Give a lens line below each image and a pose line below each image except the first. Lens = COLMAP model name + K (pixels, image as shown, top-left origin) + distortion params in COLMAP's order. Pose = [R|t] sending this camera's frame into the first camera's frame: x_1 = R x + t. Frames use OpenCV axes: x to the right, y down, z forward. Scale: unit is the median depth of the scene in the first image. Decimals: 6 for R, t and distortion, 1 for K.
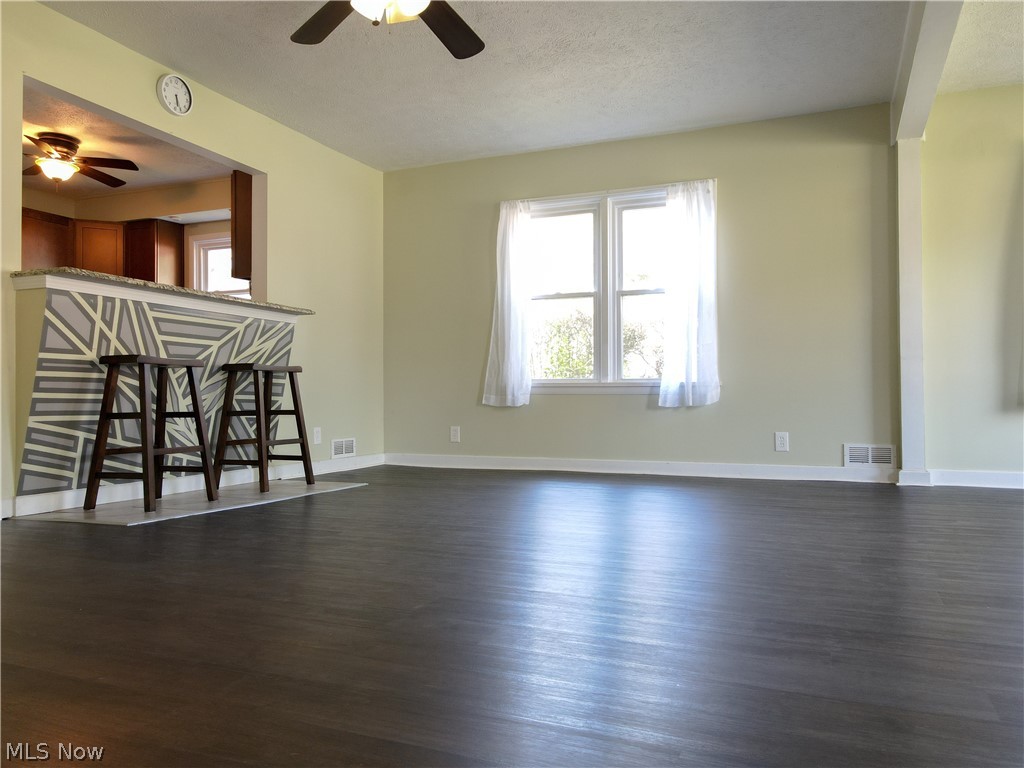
lens RADIAL K [[753.3, 0, 506.5], [0, 753.3, 383.8], [0, 0, 1]] dist [0.006171, 0.012326]
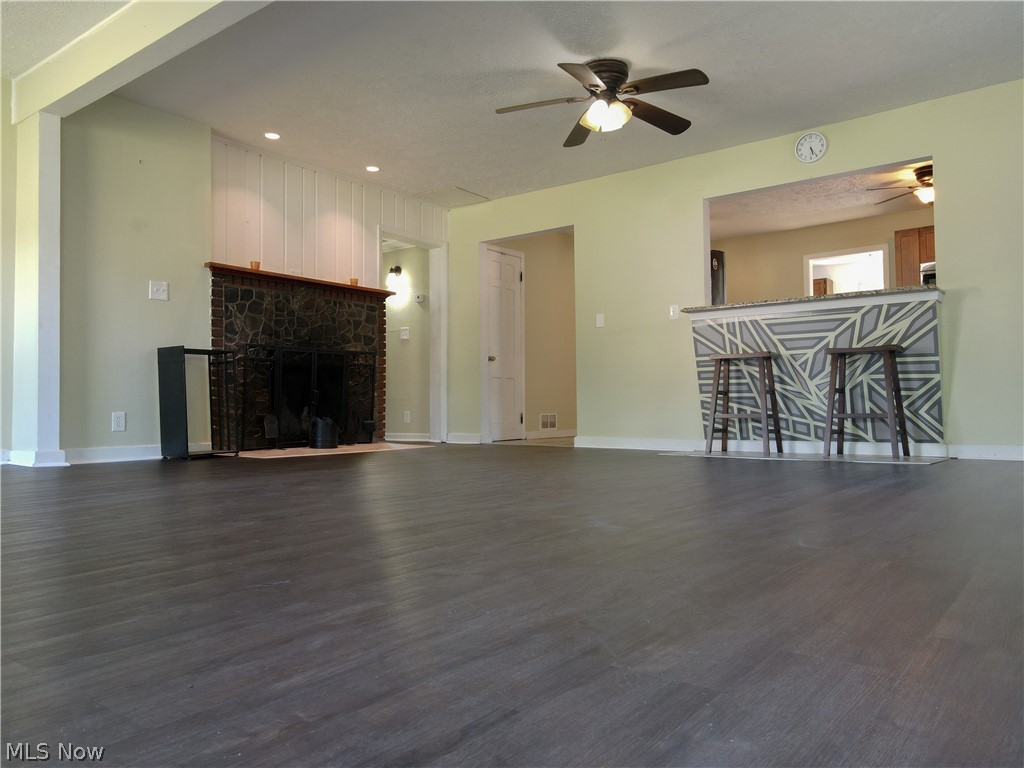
lens RADIAL K [[753.3, 0, 506.5], [0, 753.3, 383.8], [0, 0, 1]] dist [0.006171, 0.012326]
pose [[-0.249674, -0.032835, -0.967773, 0.962514], [0.030709, 0.998654, -0.041805, 0.064522], [0.967843, -0.040157, -0.248329, 0.819049]]
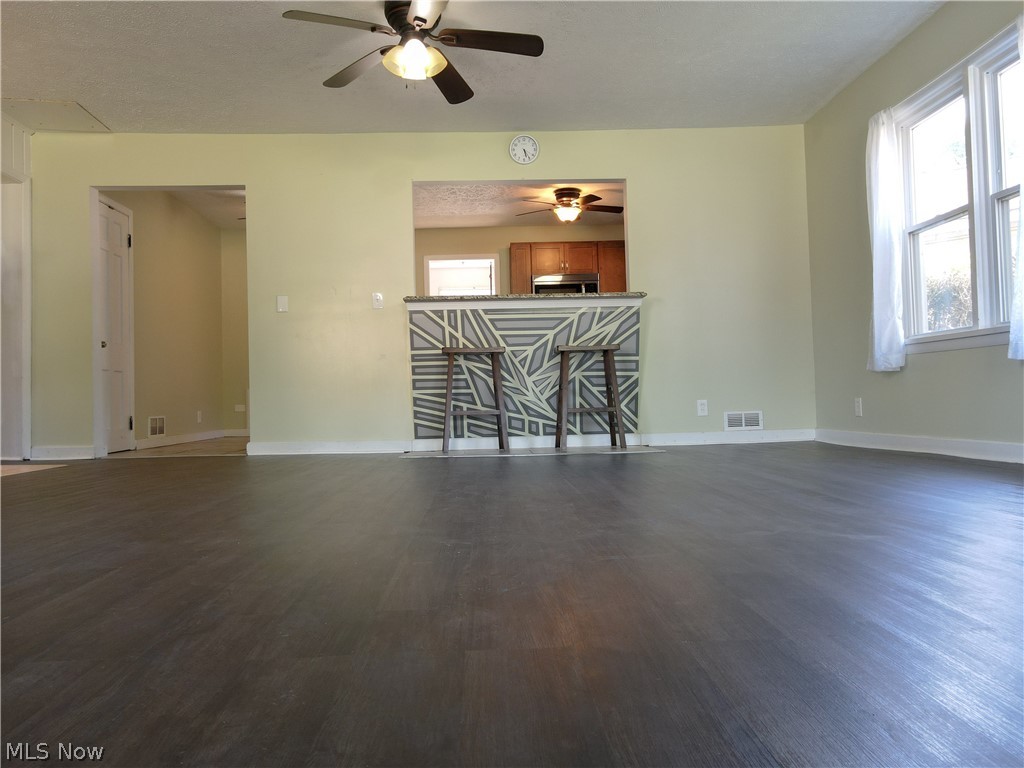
lens RADIAL K [[753.3, 0, 506.5], [0, 753.3, 383.8], [0, 0, 1]] dist [0.006171, 0.012326]
pose [[0.428572, -0.033724, -0.902878, 0.754270], [0.044669, 0.998872, -0.016106, 0.052550], [0.902403, -0.033428, 0.429595, 0.396953]]
